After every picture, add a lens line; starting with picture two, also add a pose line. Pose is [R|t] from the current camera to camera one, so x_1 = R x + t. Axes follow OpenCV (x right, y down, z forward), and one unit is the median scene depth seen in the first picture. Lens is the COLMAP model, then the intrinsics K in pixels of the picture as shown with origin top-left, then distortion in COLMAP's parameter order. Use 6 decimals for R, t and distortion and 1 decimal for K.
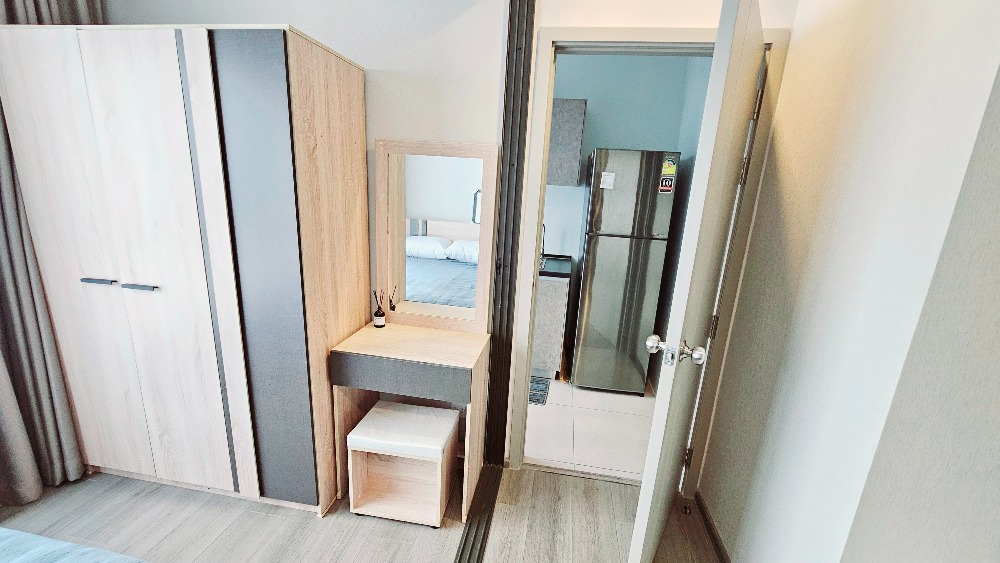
lens RADIAL K [[407.9, 0, 506.0], [0, 407.9, 282.5], [0, 0, 1]] dist [-0.001160, 0.001941]
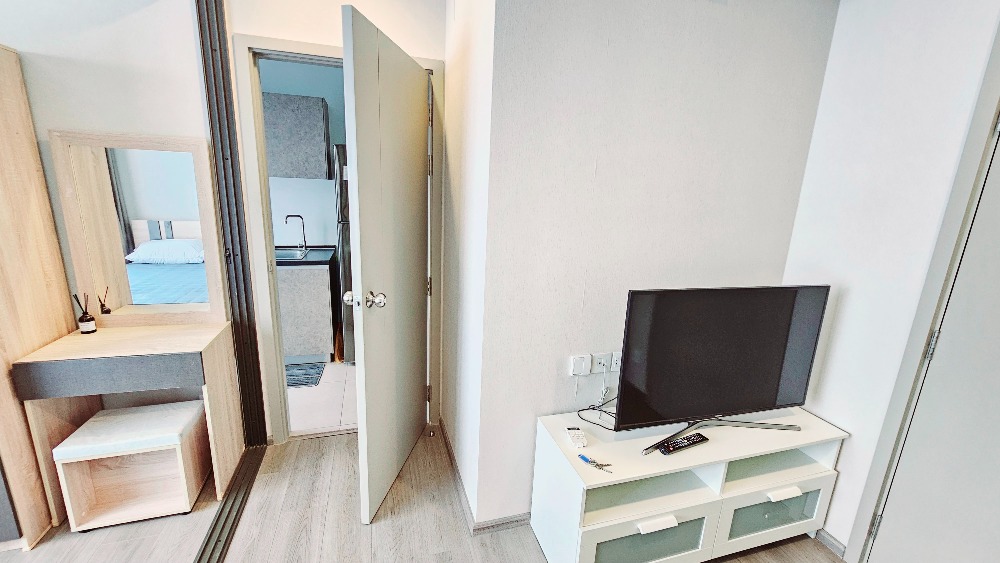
lens RADIAL K [[407.9, 0, 501.9], [0, 407.9, 281.9], [0, 0, 1]] dist [-0.001160, 0.001941]
pose [[0.900972, -0.120091, 0.416927, 0.170621], [0.115008, 0.992661, 0.037393, 0.069556], [-0.418358, 0.014260, 0.908170, -0.250337]]
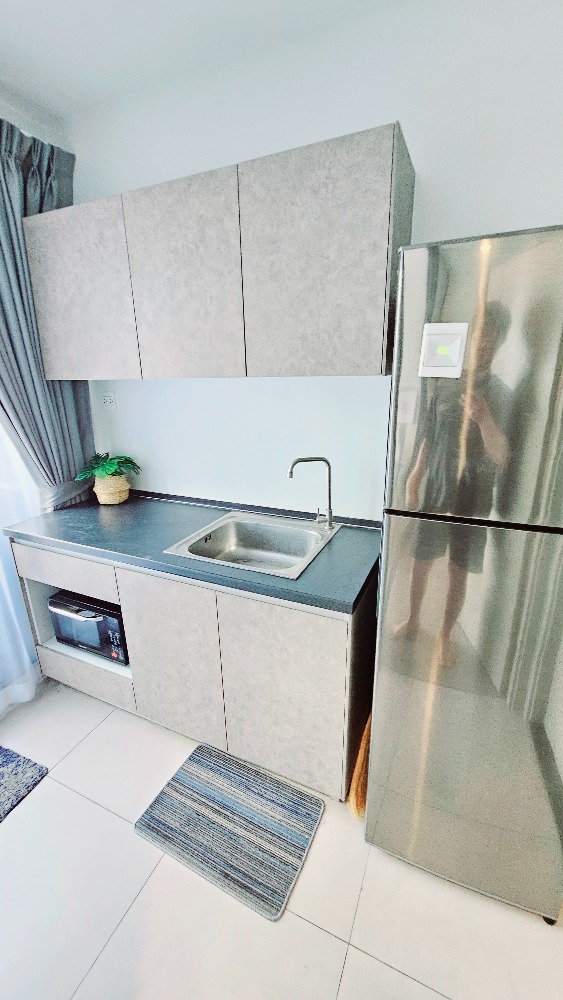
lens RADIAL K [[407.9, 0, 277.6], [0, 407.9, 498.2], [0, 0, 1]] dist [-0.001160, 0.001941]
pose [[0.957848, 0.009051, -0.287134, 0.300224], [0.007952, 0.998285, 0.057992, -0.218629], [0.287166, -0.057831, 0.956133, 0.915879]]
